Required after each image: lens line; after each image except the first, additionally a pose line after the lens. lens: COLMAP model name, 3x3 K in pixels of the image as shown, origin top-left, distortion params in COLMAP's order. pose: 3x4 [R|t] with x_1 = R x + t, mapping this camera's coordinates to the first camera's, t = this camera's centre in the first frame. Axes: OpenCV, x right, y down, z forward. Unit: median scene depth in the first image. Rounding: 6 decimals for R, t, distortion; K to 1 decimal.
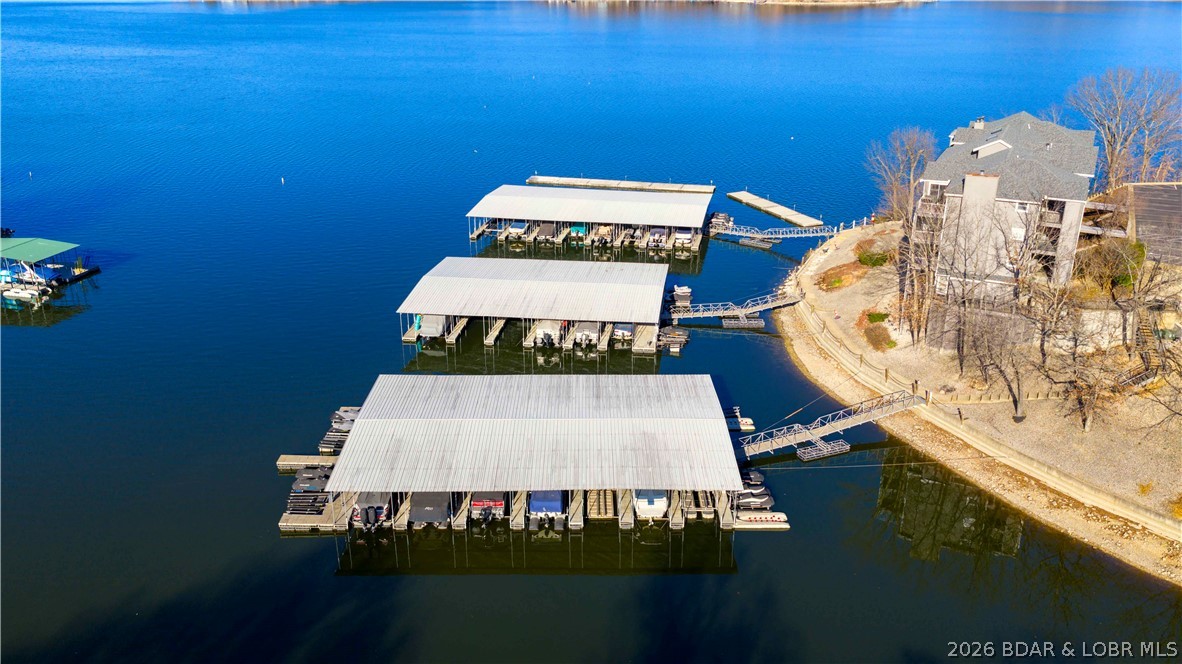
lens RADIAL K [[973.5, 0, 594.6], [0, 973.5, 339.9], [0, 0, 1]] dist [0.032780, -0.016760]
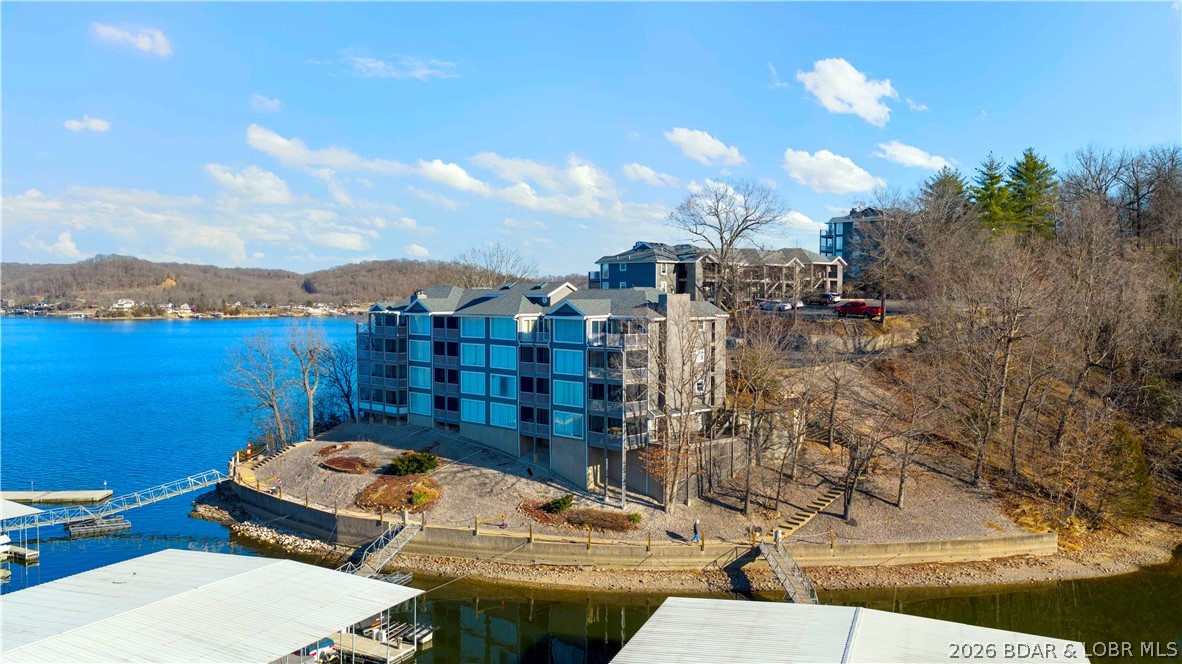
lens RADIAL K [[973.5, 0, 594.6], [0, 973.5, 339.9], [0, 0, 1]] dist [0.032780, -0.016760]
pose [[0.321580, -0.035244, 0.946226, -0.458854], [0.341568, 0.936342, -0.081208, -0.080362], [-0.883130, 0.349315, 0.313147, 0.776665]]
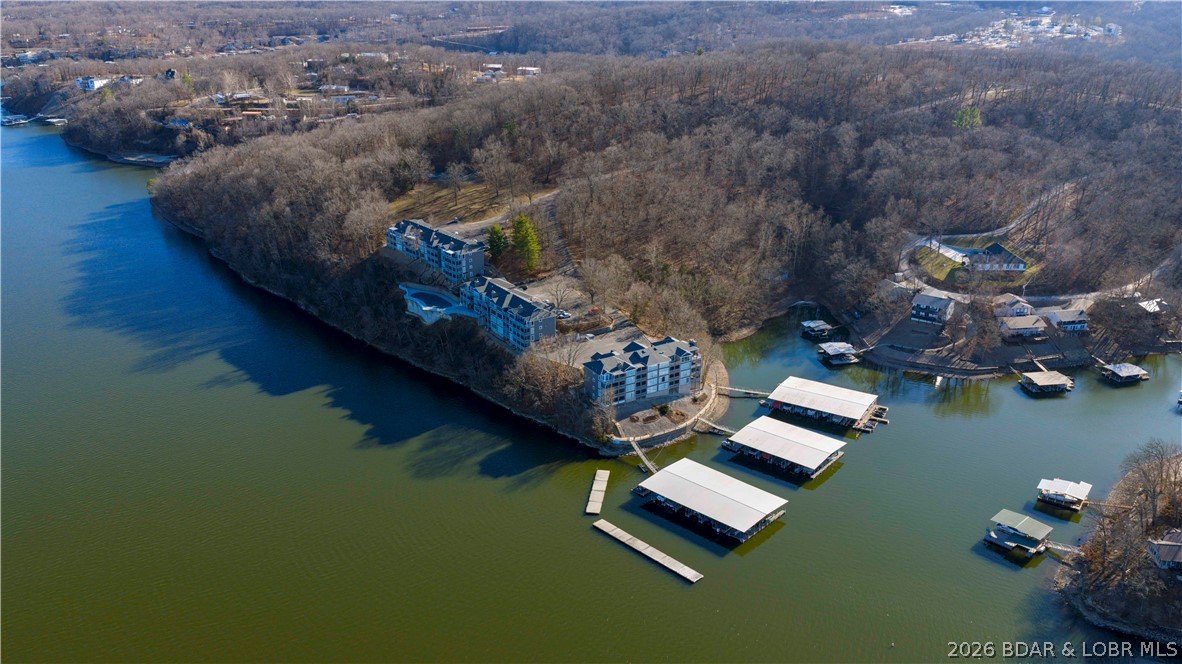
lens RADIAL K [[973.5, 0, 594.6], [0, 973.5, 339.9], [0, 0, 1]] dist [0.032780, -0.016760]
pose [[-0.859678, -0.191853, 0.473440, -0.960350], [0.183416, 0.749070, 0.636595, -2.443319], [-0.476772, 0.634103, -0.608770, 3.253021]]
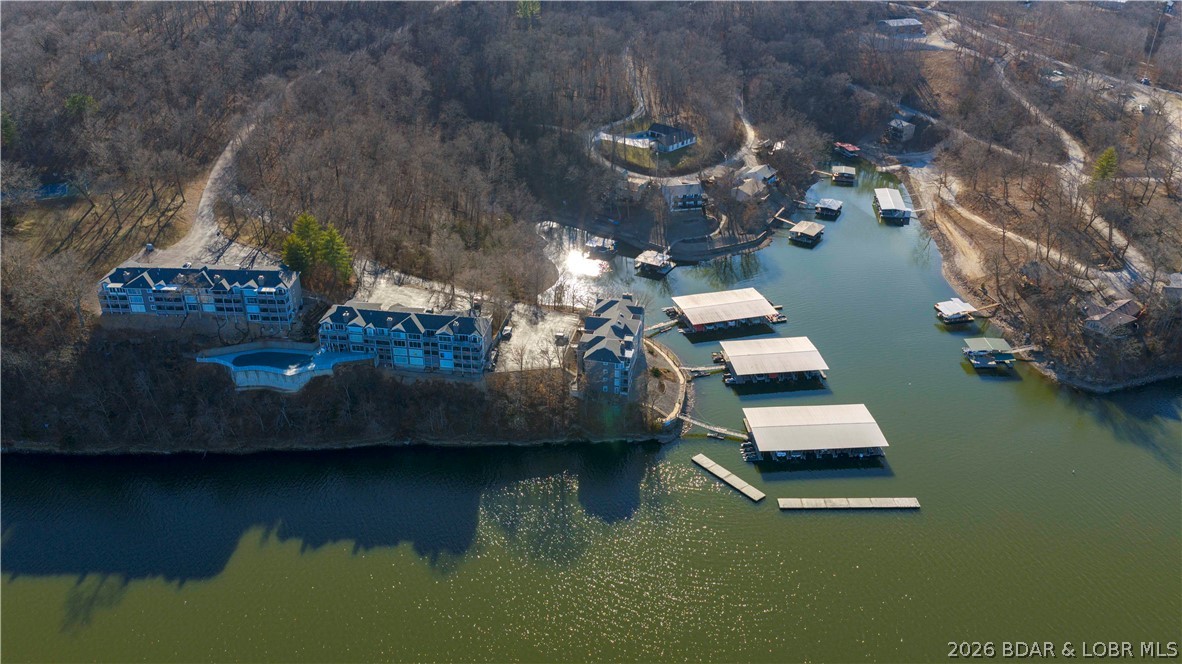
lens RADIAL K [[973.5, 0, 594.6], [0, 973.5, 339.9], [0, 0, 1]] dist [0.032780, -0.016760]
pose [[-0.958641, 0.131574, -0.252381, 1.321818], [-0.109088, 0.649164, 0.752786, -2.483413], [0.262884, 0.749183, -0.607962, 3.017973]]
